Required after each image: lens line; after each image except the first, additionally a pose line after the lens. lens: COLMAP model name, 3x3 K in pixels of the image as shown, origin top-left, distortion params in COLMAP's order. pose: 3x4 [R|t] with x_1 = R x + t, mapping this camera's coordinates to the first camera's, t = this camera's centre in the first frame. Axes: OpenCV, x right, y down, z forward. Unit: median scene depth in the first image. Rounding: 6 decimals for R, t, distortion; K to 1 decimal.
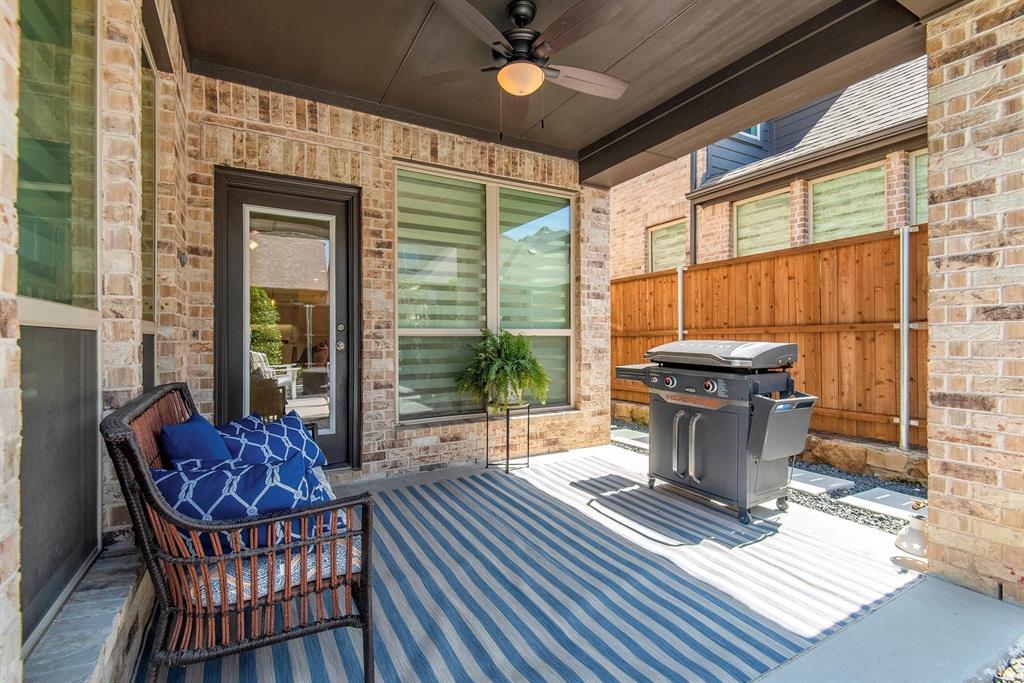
lens RADIAL K [[467.7, 0, 513.8], [0, 467.7, 338.3], [0, 0, 1]] dist [0.000860, -0.002958]
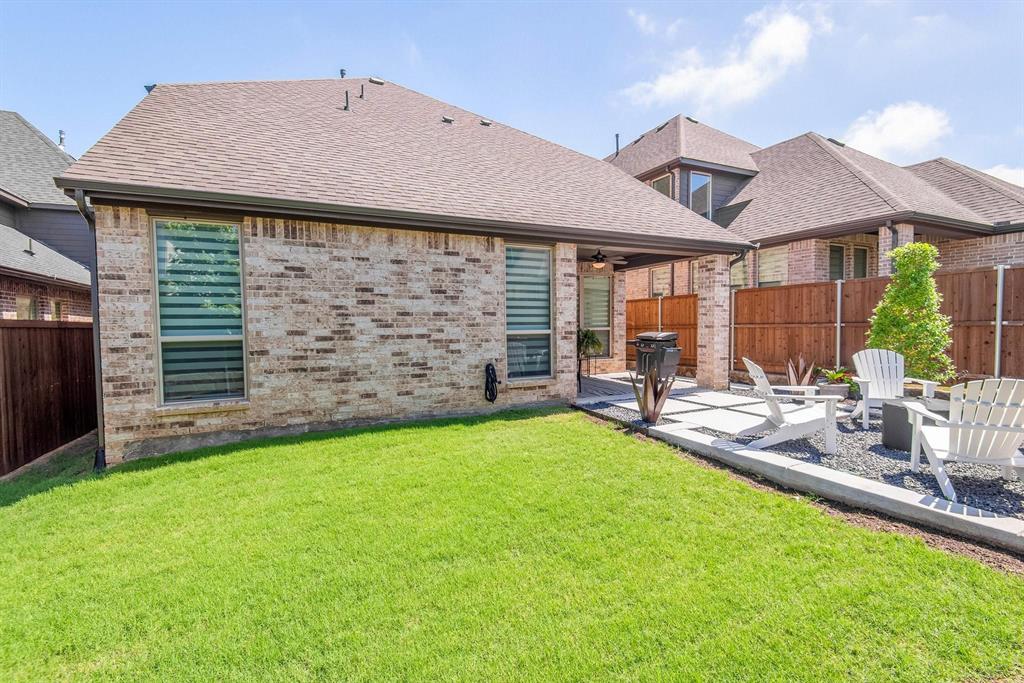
lens RADIAL K [[467.7, 0, 514.2], [0, 467.7, 344.2], [0, 0, 1]] dist [0.000860, -0.002958]
pose [[0.998324, -0.004118, -0.057717, -0.263141], [0.006496, 0.999135, 0.041071, -0.036387], [0.057498, -0.041377, 0.997488, -1.641927]]
